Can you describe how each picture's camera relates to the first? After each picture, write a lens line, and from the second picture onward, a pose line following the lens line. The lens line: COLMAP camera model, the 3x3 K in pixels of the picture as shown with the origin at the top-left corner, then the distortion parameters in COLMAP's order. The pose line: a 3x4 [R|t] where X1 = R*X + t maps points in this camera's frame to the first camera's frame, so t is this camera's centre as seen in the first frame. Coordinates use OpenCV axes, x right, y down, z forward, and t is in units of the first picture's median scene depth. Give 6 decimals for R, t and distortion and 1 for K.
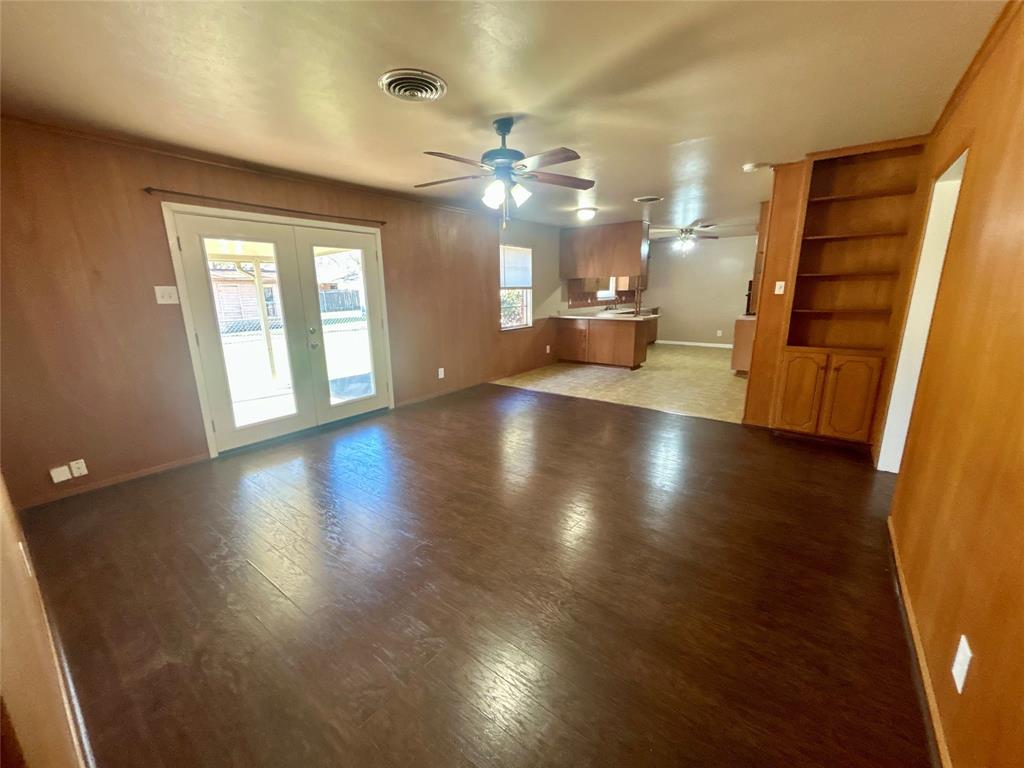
lens RADIAL K [[410.1, 0, 509.4], [0, 410.1, 388.2], [0, 0, 1]] dist [-0.002070, 0.000734]
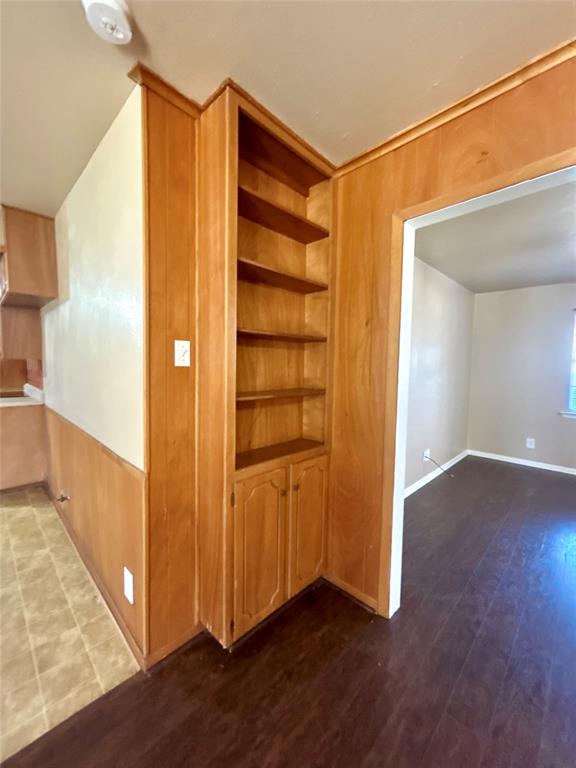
lens RADIAL K [[307.6, 0, 289.4], [0, 307.6, 383.2], [0, 0, 1]] dist [-0.002070, 0.000734]
pose [[0.129027, -0.051006, 0.990328, 0.376859], [0.200244, 0.979443, 0.024356, -0.231024], [-0.971213, 0.195165, 0.136588, 0.991786]]
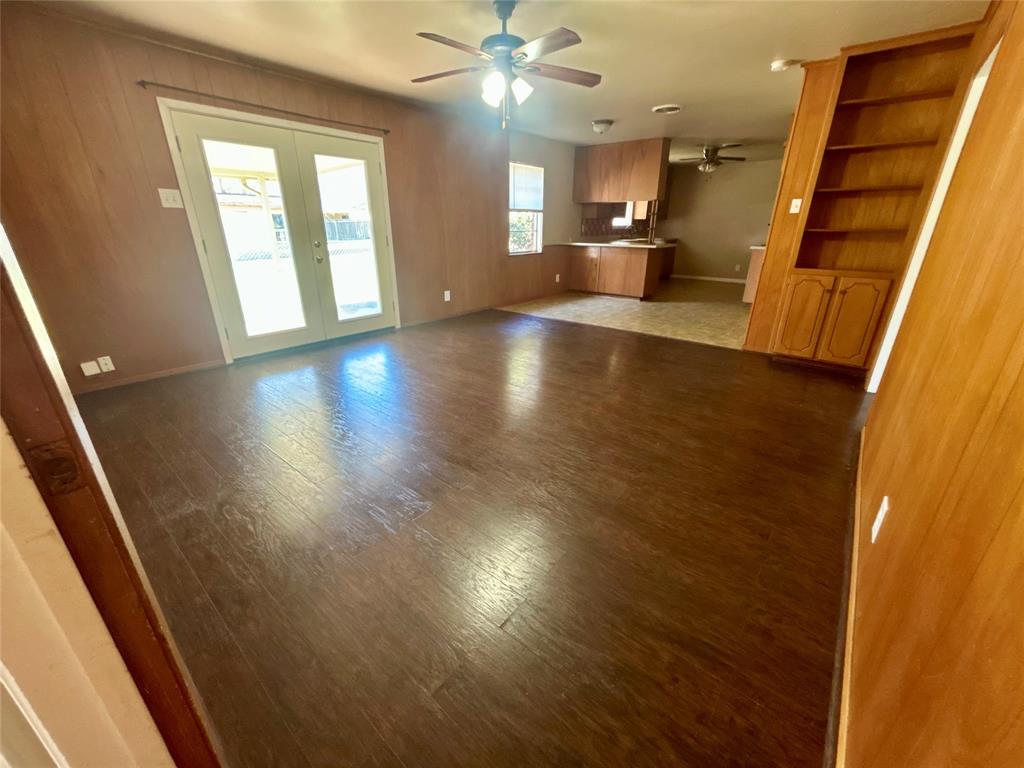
lens RADIAL K [[410.1, 0, 509.8], [0, 410.1, 388.7], [0, 0, 1]] dist [-0.002070, 0.000734]
pose [[0.999054, 0.030287, -0.031198, 0.042210], [-0.025478, 0.989190, 0.144408, 0.065692], [0.035234, -0.143476, 0.989026, -0.035758]]
